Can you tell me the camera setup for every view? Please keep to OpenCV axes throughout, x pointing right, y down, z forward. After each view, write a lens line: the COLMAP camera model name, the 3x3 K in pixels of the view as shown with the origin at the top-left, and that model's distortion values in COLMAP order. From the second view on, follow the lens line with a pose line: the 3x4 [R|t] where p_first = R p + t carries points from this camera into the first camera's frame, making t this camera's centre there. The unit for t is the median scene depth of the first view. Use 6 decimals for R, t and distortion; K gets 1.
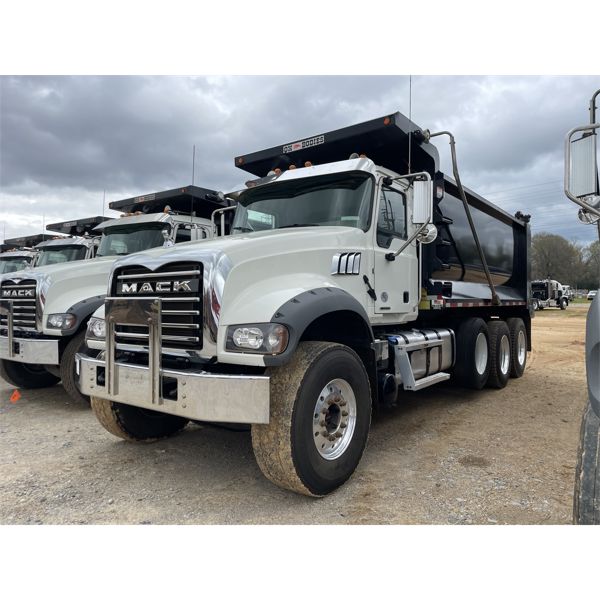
lens RADIAL K [[446.7, 0, 306.3], [0, 446.7, 297.6], [0, 0, 1]] dist [0.056944, -0.021873]
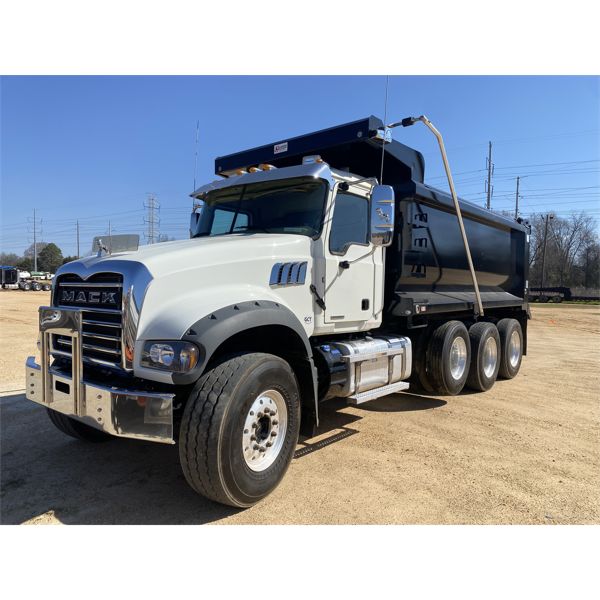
lens RADIAL K [[446.7, 0, 302.5], [0, 446.7, 304.6], [0, 0, 1]] dist [0.056944, -0.021873]
pose [[0.998148, 0.021579, -0.056883, 0.180261], [-0.019005, 0.998788, 0.045412, -0.054778], [0.057794, -0.044246, 0.997348, 0.019757]]
